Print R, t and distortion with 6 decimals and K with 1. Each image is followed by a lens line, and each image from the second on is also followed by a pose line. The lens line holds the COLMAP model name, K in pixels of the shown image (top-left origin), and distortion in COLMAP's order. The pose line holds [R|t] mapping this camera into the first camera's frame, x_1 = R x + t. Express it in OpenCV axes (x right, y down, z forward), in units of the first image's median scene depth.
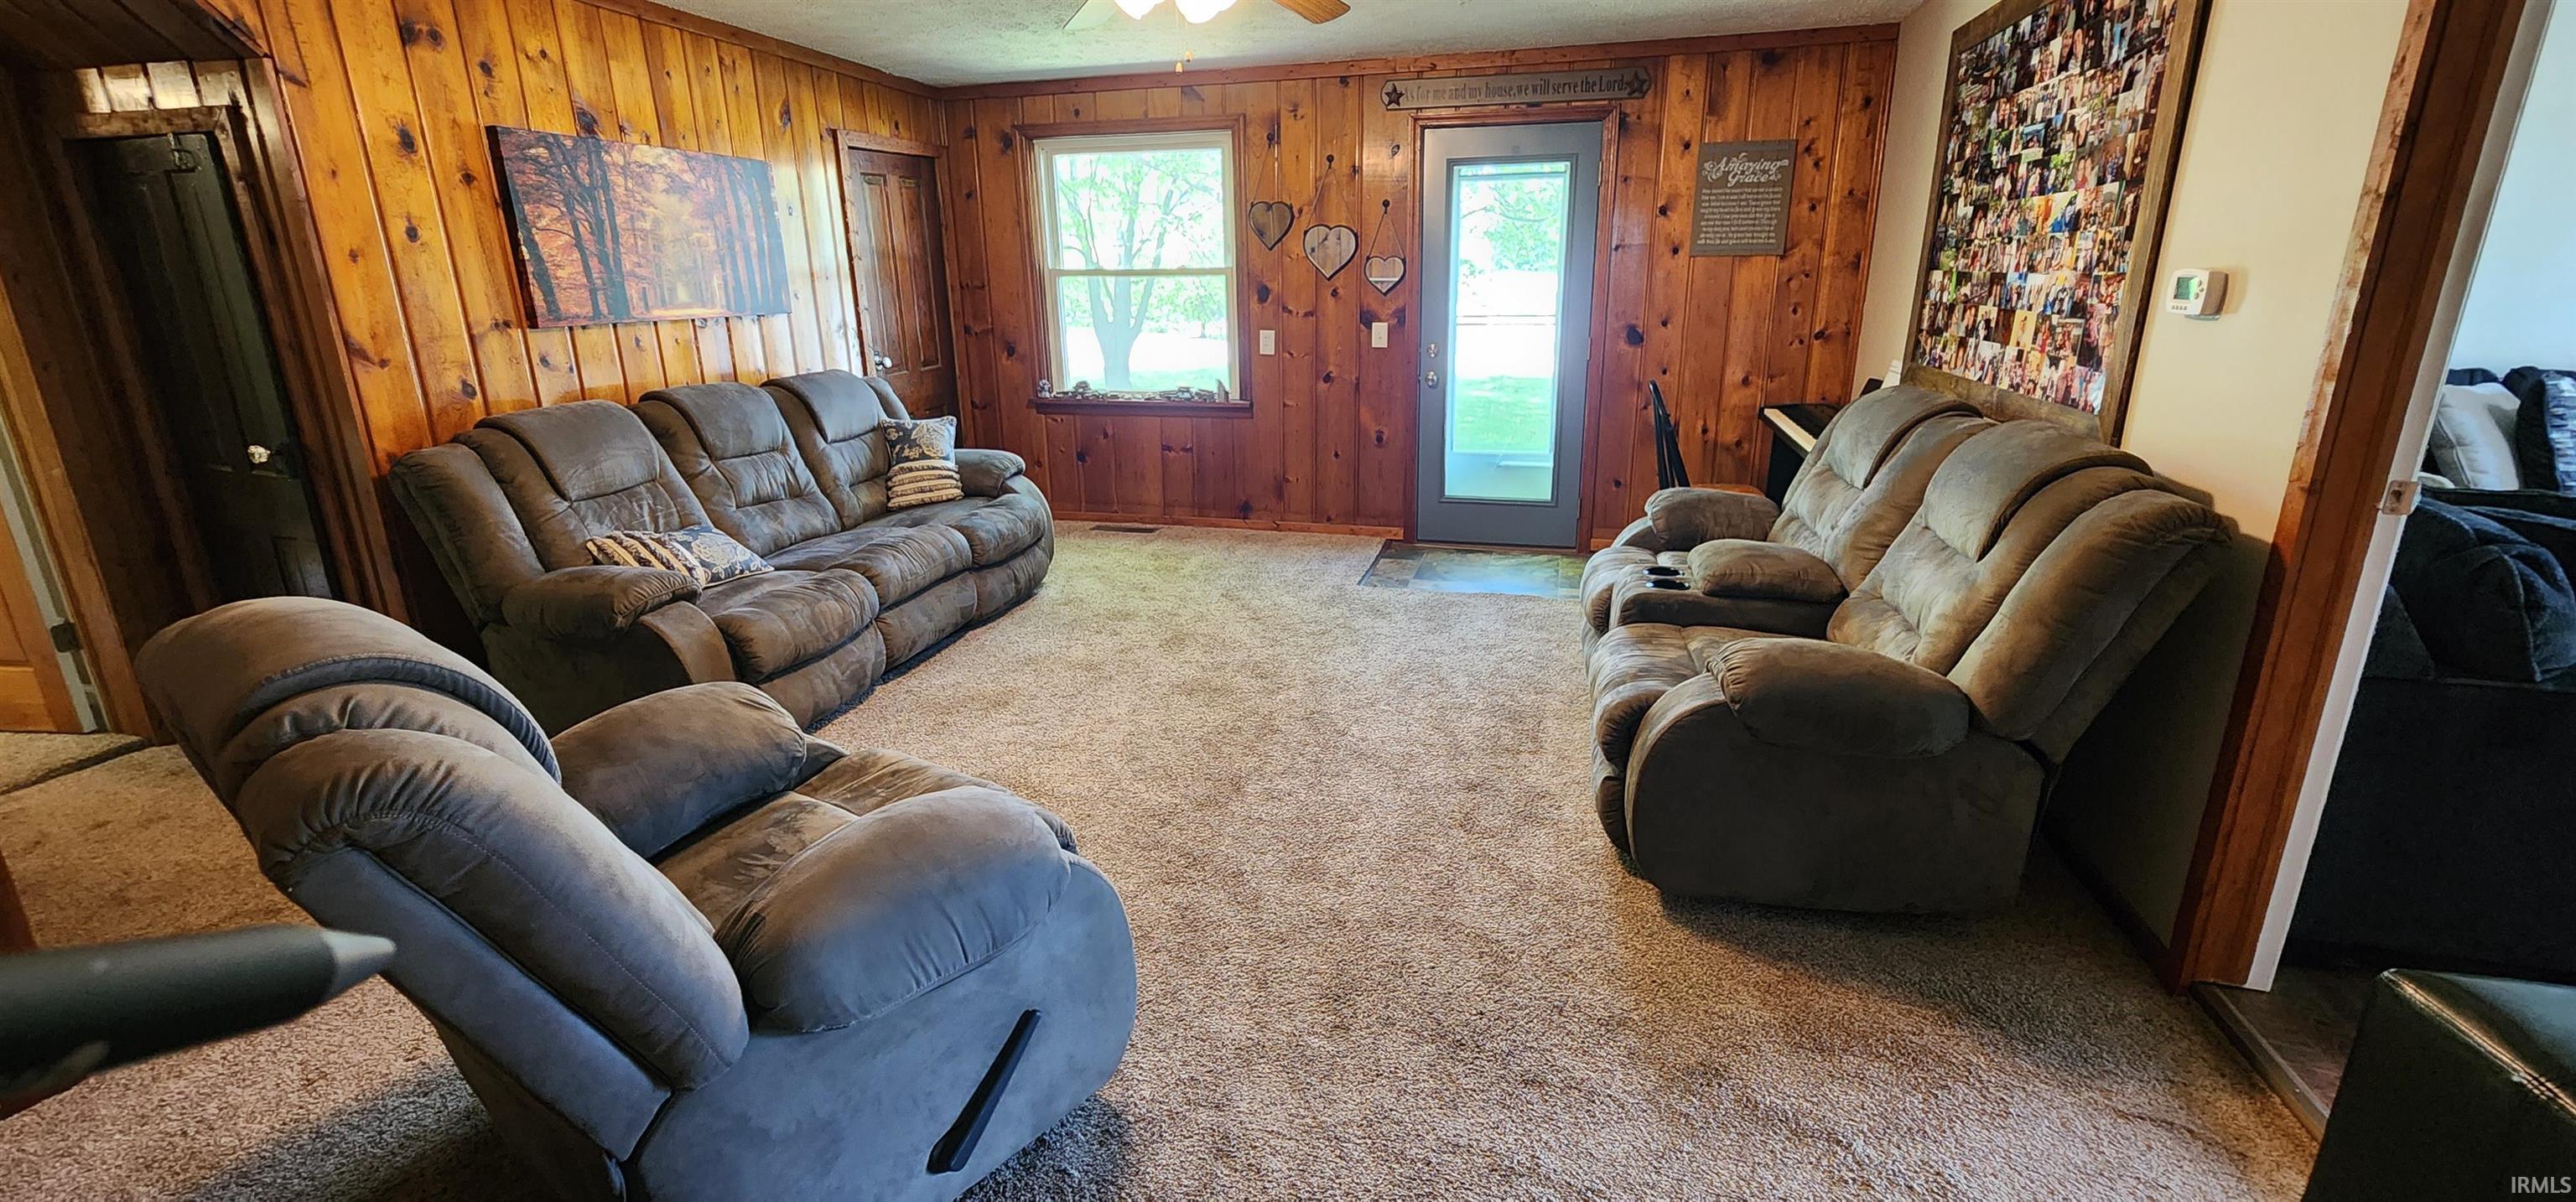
lens RADIAL K [[1054.8, 0, 1299.2], [0, 1054.8, 562.3], [0, 0, 1]] dist [-0.000414, -0.000814]
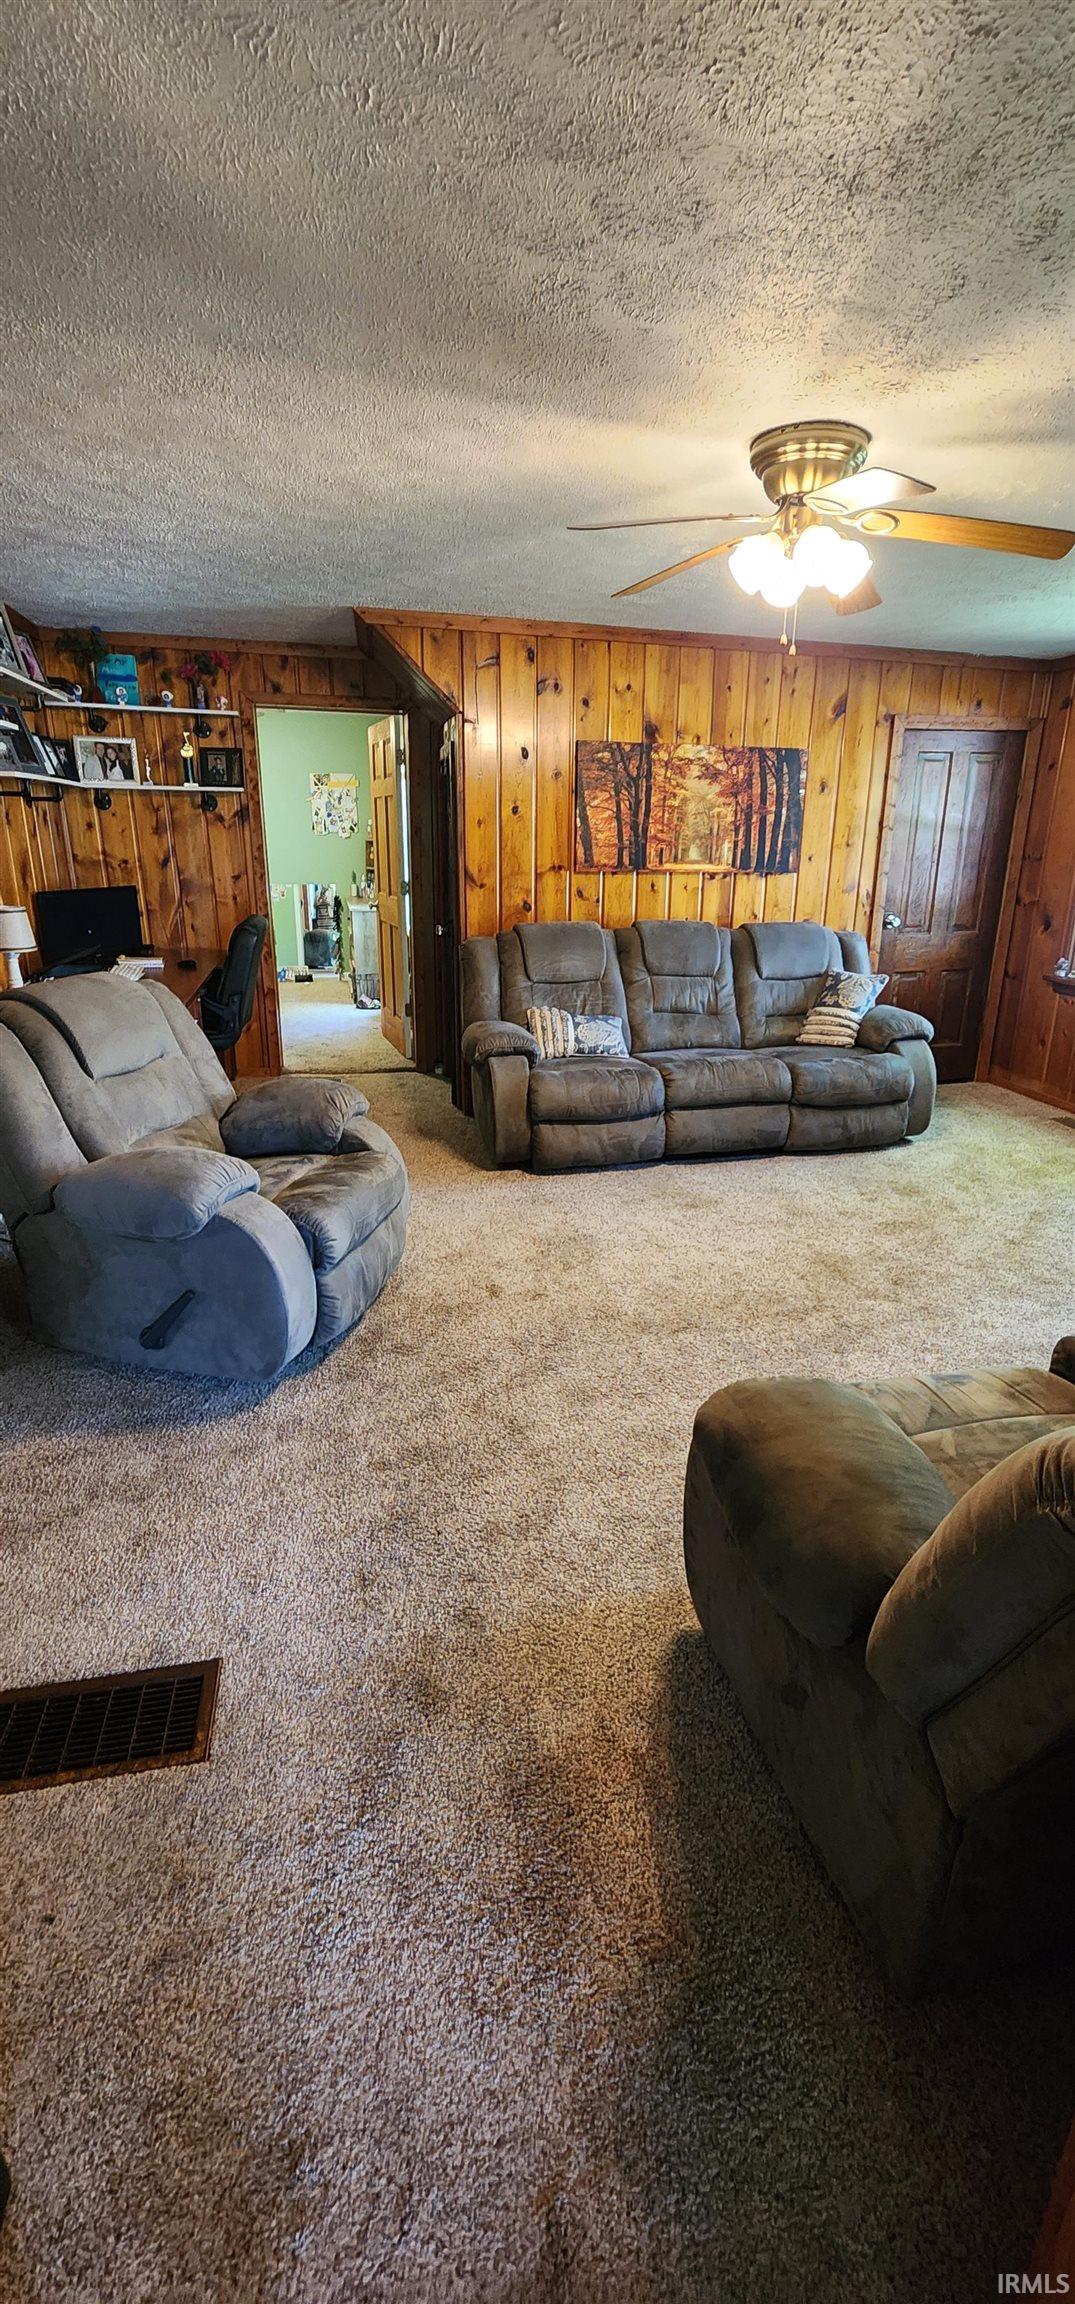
lens RADIAL K [[943.6, 0, 541.6], [0, 943.6, 1127.6], [0, 0, 1]] dist [-0.000414, -0.000814]
pose [[0.469553, 0.282803, -0.836387, 0.456351], [-0.254902, 0.950396, 0.178248, -0.087982], [0.845308, 0.129500, 0.518348, 0.256768]]
